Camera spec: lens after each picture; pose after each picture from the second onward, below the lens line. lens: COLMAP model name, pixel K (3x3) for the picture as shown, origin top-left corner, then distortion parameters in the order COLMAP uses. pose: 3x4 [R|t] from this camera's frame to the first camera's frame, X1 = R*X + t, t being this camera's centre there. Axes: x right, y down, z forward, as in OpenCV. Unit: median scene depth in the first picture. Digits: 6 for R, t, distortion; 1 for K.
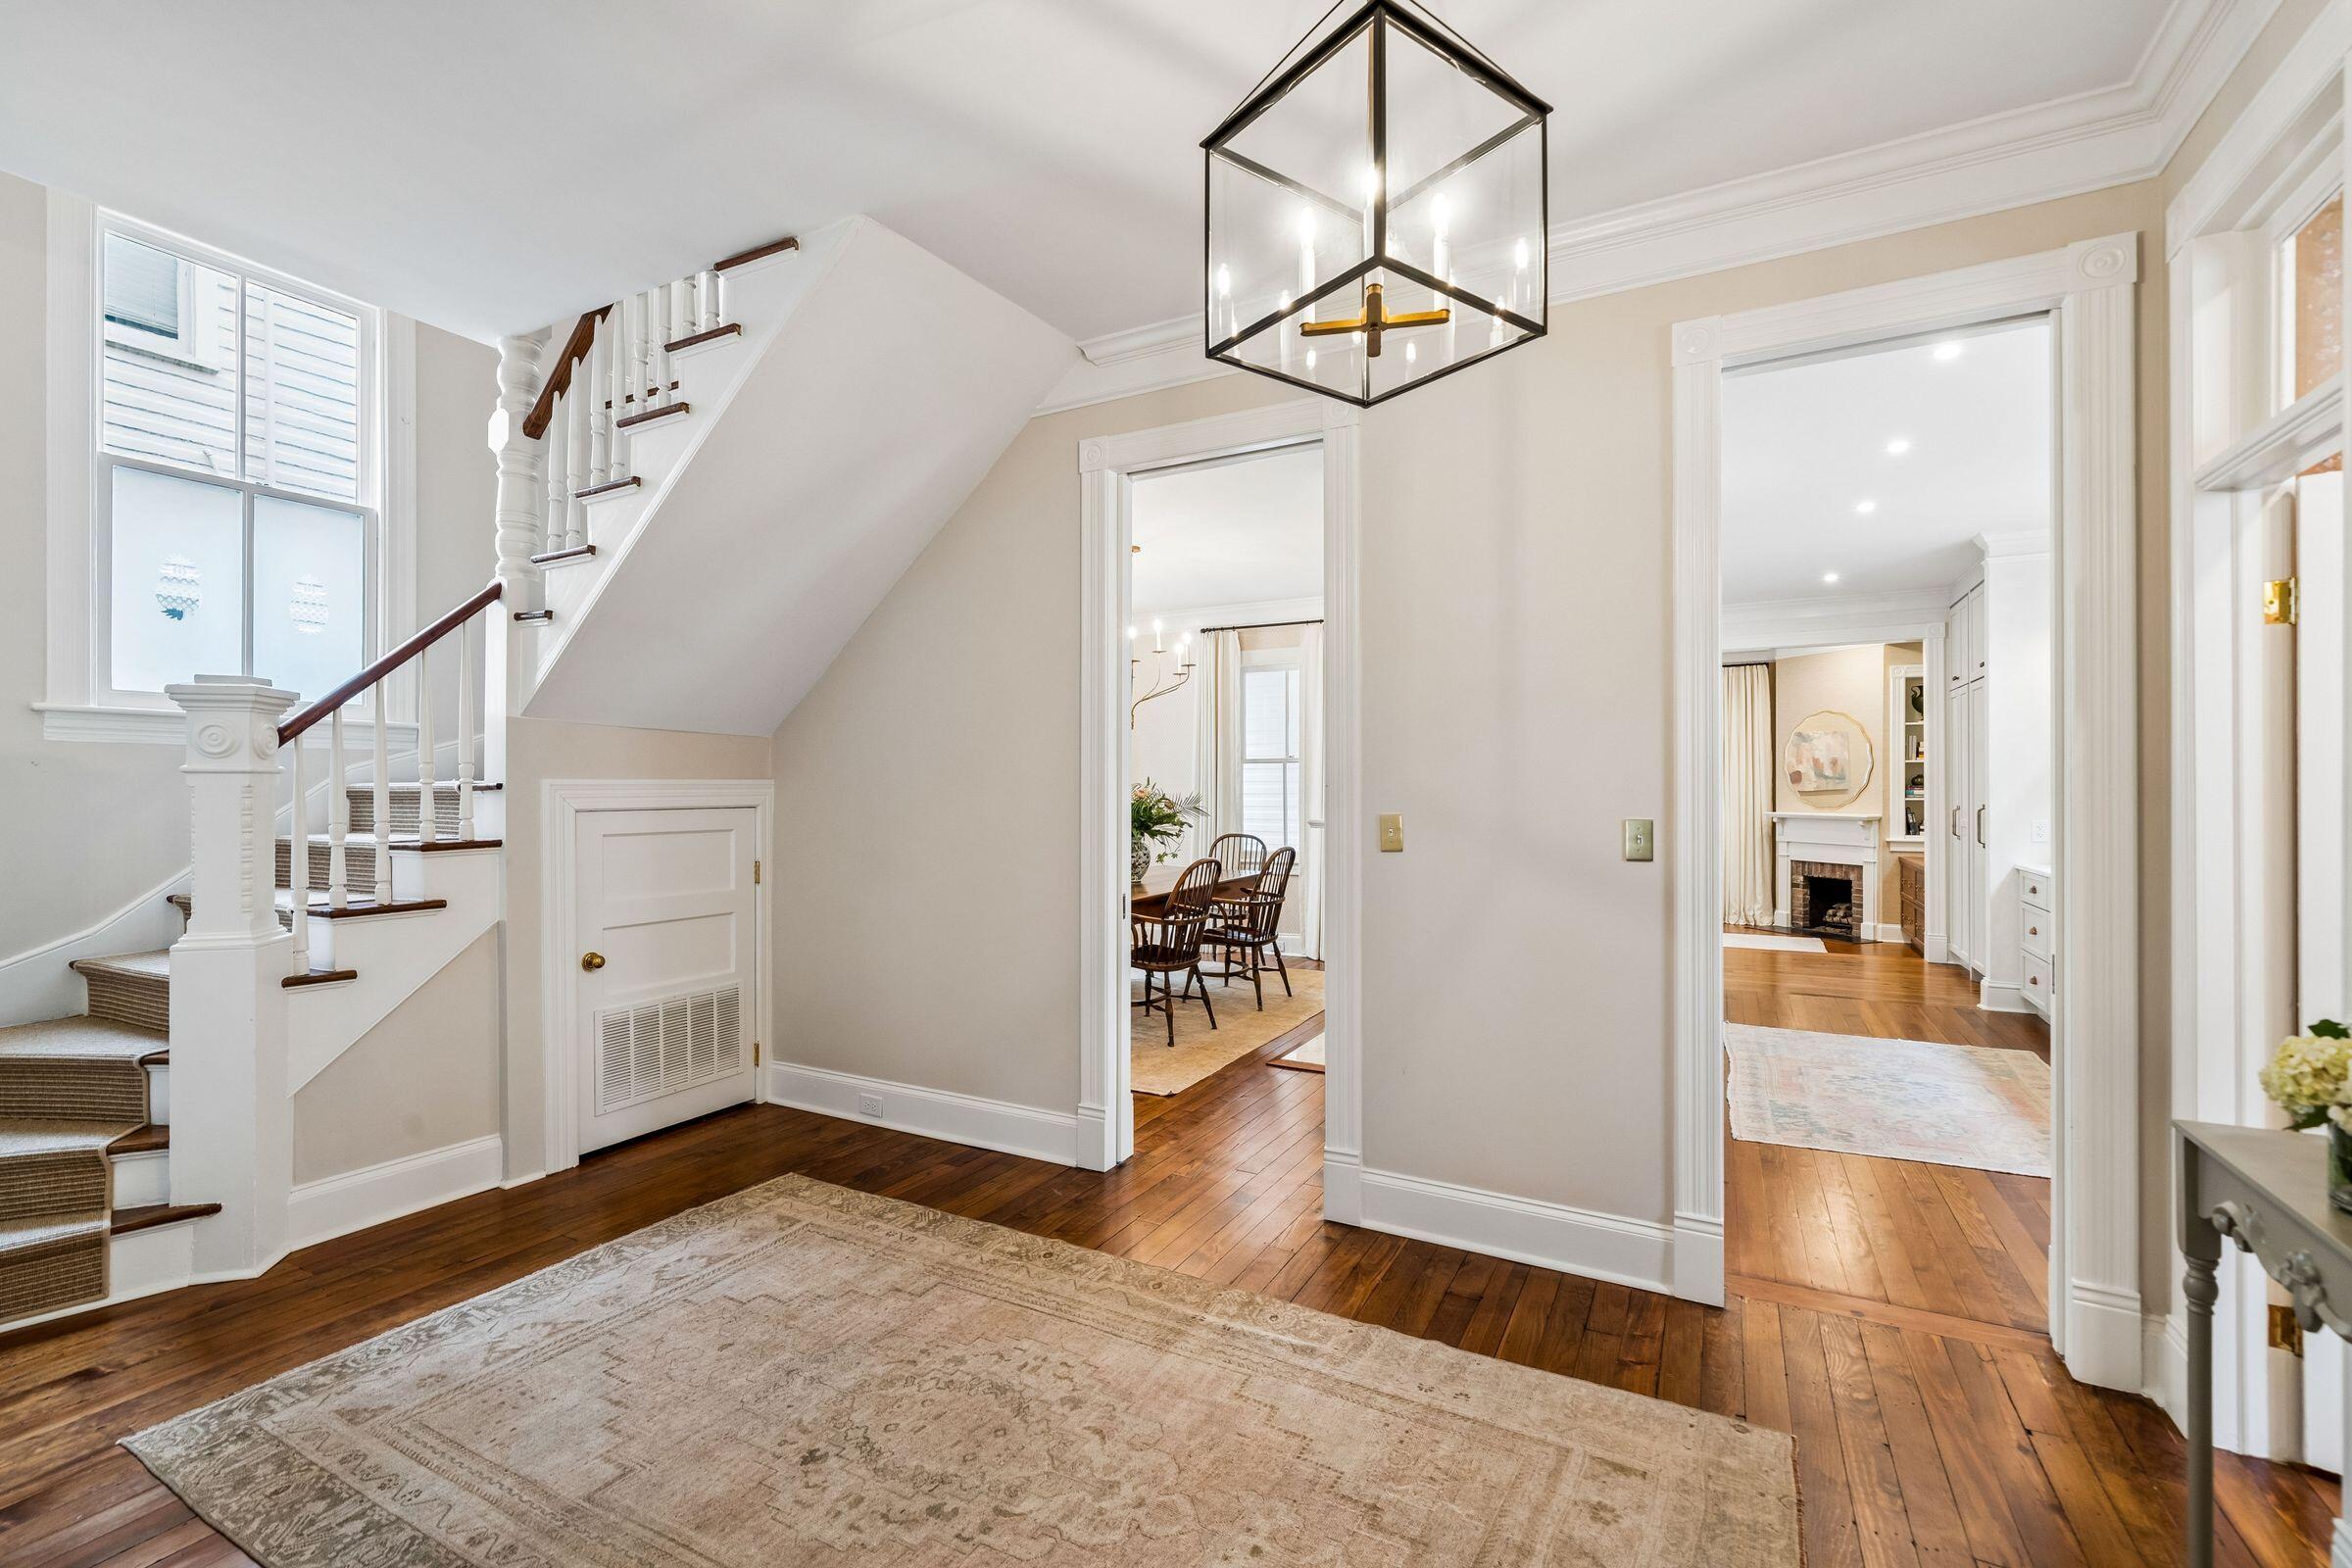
lens RADIAL K [[1018.8, 0, 1166.0], [0, 1018.8, 783.6], [0, 0, 1]] dist [0.003085, 0.000593]
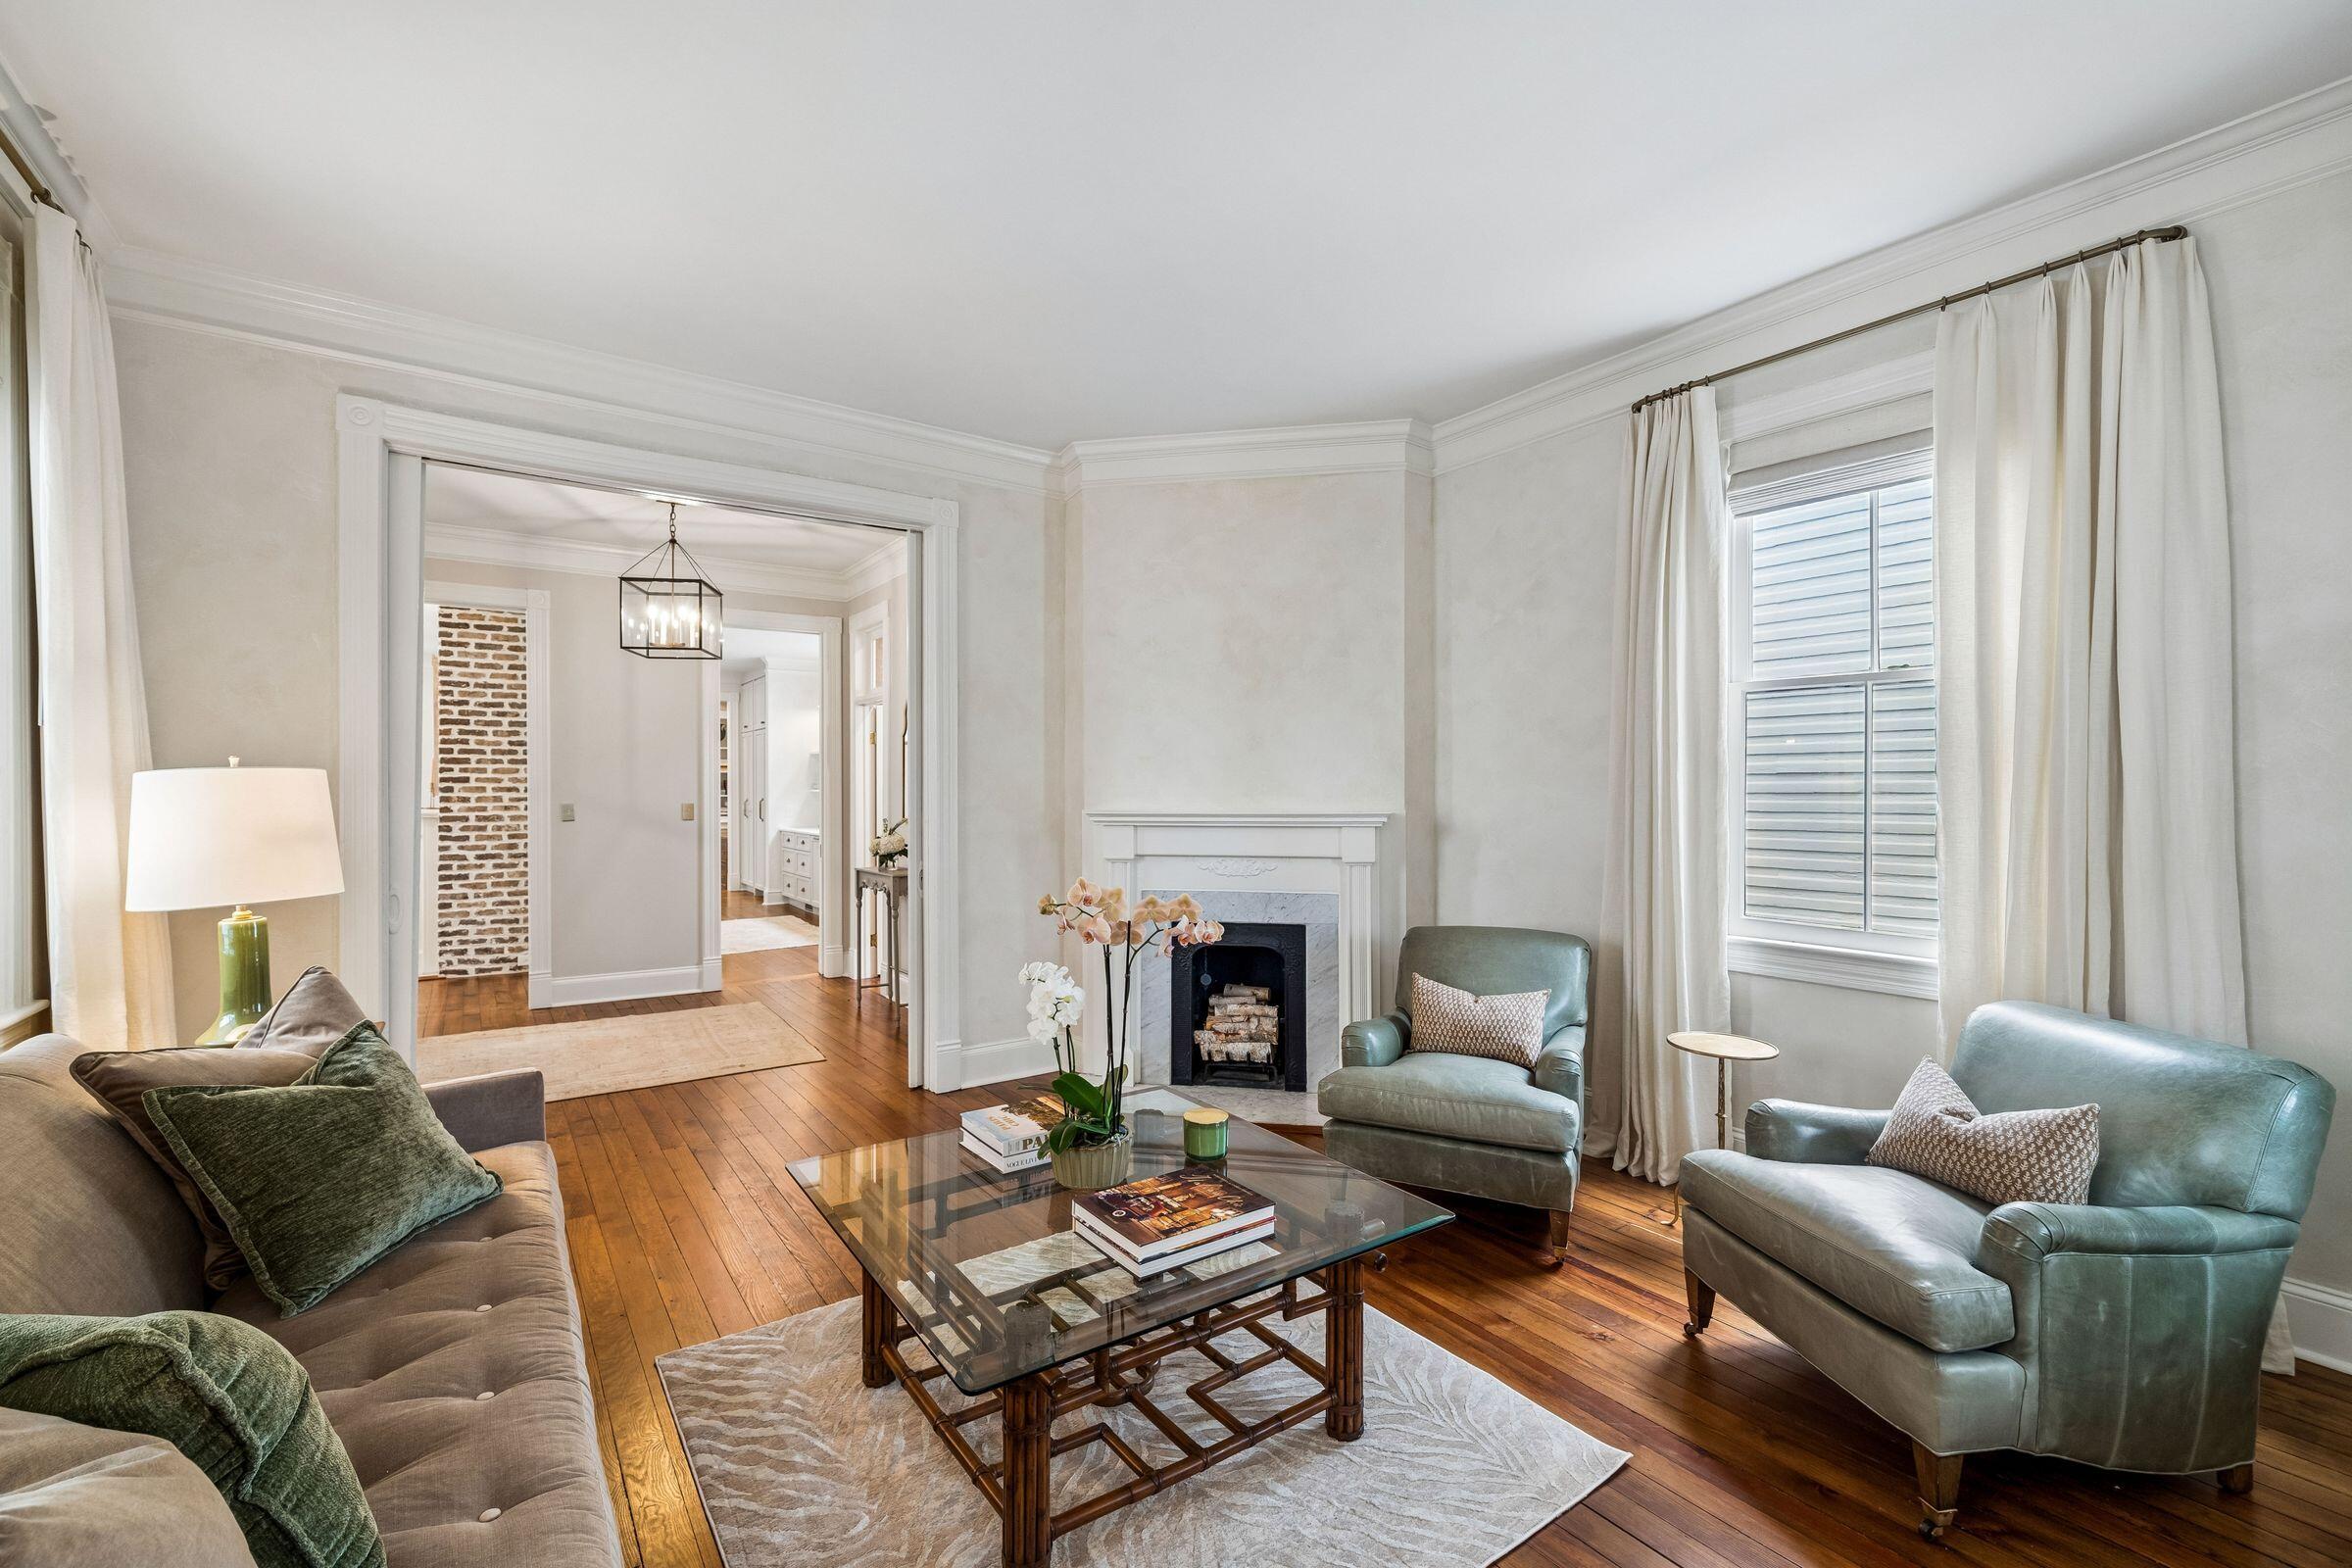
lens RADIAL K [[1018.8, 0, 1176.5], [0, 1018.8, 788.6], [0, 0, 1]] dist [0.003085, 0.000593]
pose [[0.444320, -0.003003, 0.895863, -1.231206], [-0.003349, 0.999982, 0.005012, -0.017112], [-0.895862, -0.005227, 0.444302, -1.158878]]
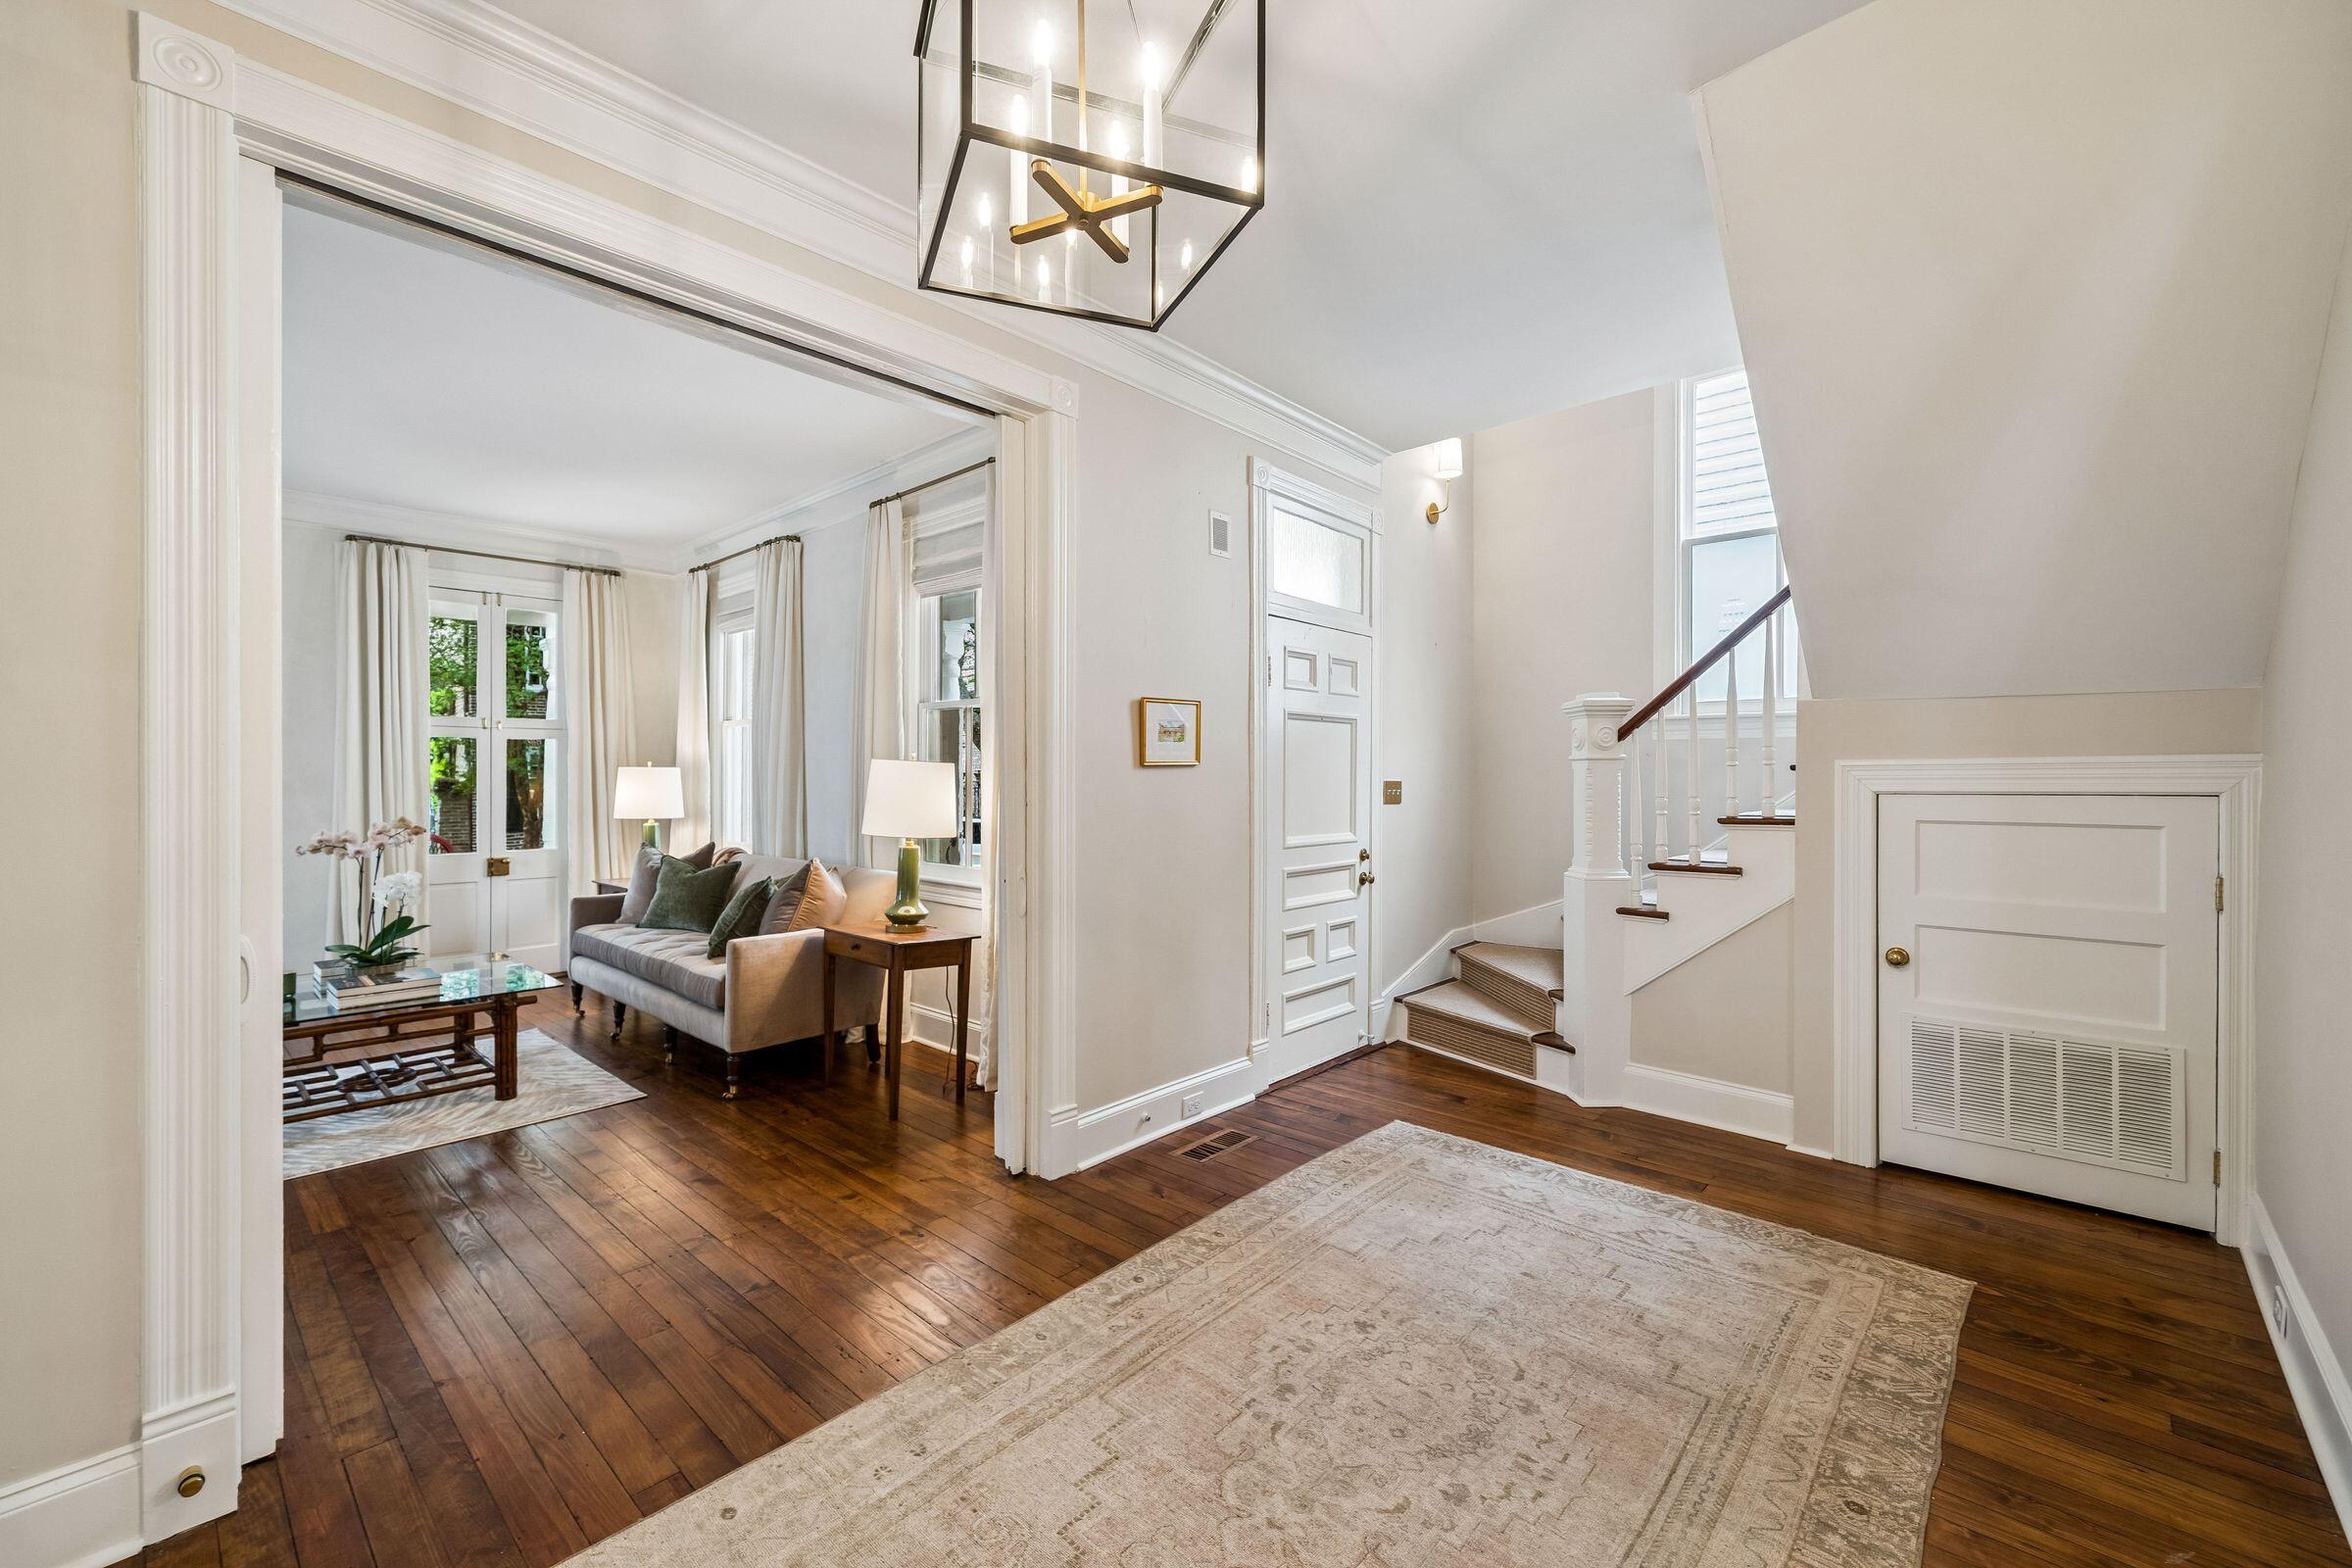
lens RADIAL K [[967.4, 0, 1165.8], [0, 967.4, 776.9], [0, 0, 1]] dist [0.000342, -0.000284]
pose [[-0.241756, 0.003302, -0.970331, 0.554319], [0.006717, 0.999976, 0.001729, 0.007472], [0.970314, -0.006099, -0.241772, 0.720128]]
